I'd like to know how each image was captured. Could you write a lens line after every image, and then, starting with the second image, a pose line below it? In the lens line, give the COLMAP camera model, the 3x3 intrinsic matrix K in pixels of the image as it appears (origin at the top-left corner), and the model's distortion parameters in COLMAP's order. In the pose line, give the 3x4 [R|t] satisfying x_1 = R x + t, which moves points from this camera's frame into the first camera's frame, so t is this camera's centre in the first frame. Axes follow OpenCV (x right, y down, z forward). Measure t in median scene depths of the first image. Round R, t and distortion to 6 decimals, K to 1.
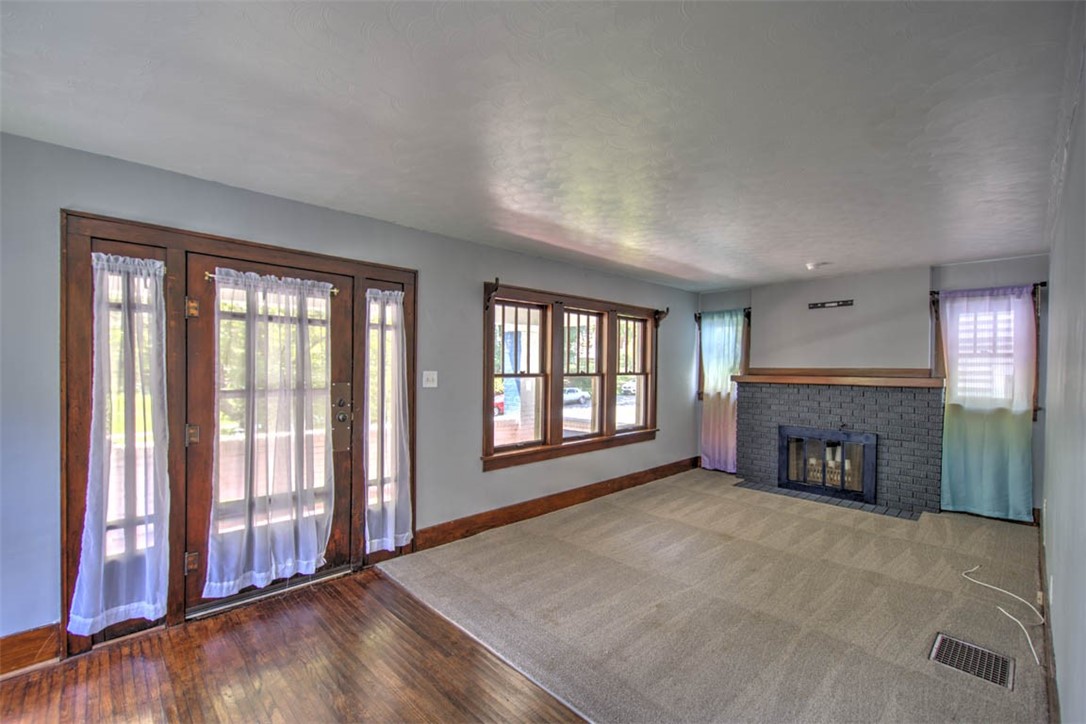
lens RADIAL K [[463.0, 0, 541.0], [0, 463.0, 372.0], [0, 0, 1]] dist [0.000570, -0.001012]
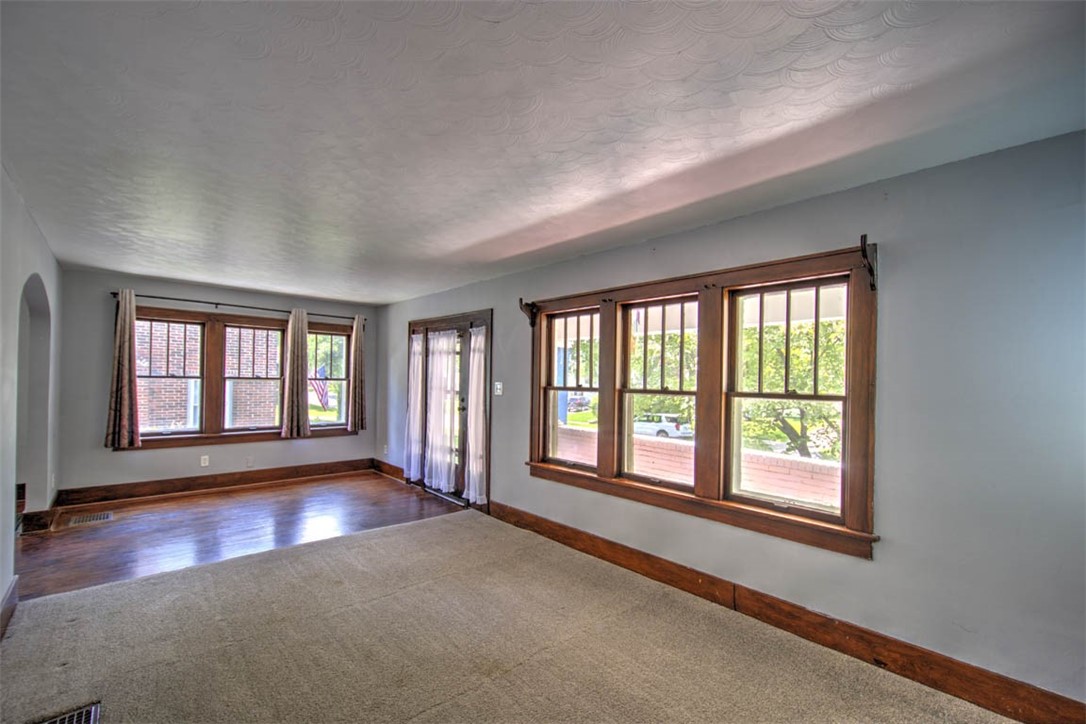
lens RADIAL K [[463.0, 0, 546.6], [0, 463.0, 371.8], [0, 0, 1]] dist [0.000570, -0.001012]
pose [[-0.016864, -0.022879, -0.999596, 0.894588], [-0.034022, 0.999172, -0.022295, -0.003856], [0.999279, 0.033633, -0.017628, 0.968157]]
